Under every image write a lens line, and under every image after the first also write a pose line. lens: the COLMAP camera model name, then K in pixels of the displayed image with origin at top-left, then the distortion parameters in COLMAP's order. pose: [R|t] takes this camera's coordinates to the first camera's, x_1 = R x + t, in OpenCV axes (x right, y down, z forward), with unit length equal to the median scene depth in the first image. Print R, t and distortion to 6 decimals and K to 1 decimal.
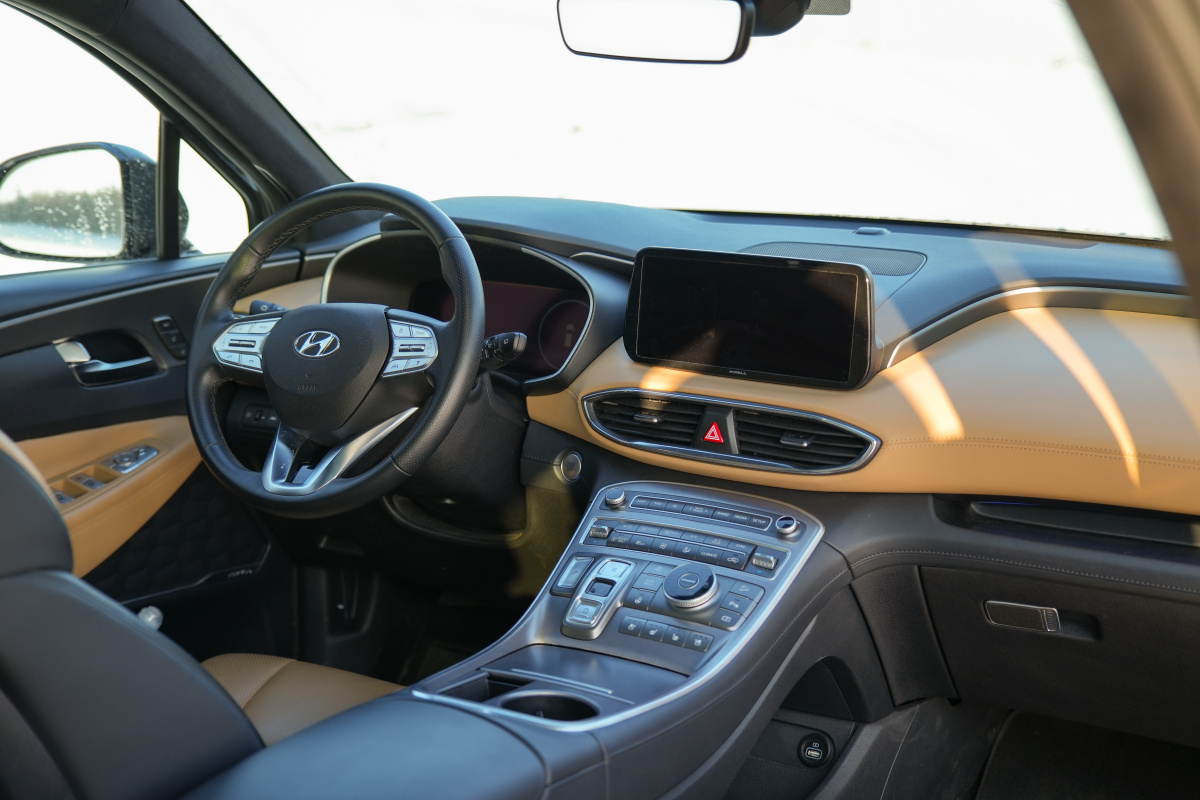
lens RADIAL K [[1741.9, 0, 600.0], [0, 1741.9, 399.0], [0, 0, 1]] dist [0.018058, 0.000000]
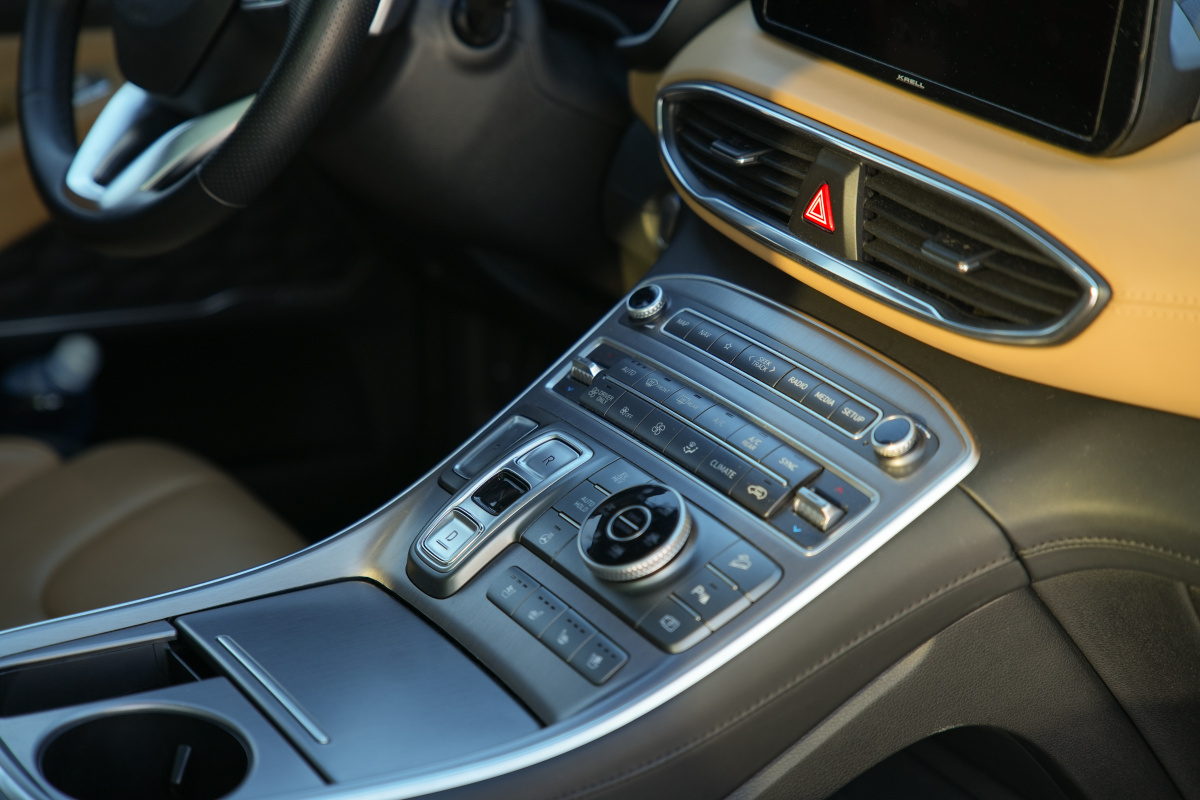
lens RADIAL K [[2259.3, 0, 599.9], [0, 2259.3, 401.2], [0, 0, 1]] dist [0.042187, 0.000000]
pose [[0.903261, 0.177613, -0.390607, 0.264381], [-0.101696, 0.972986, 0.207260, -0.050464], [0.416867, -0.147487, 0.896922, 0.439837]]
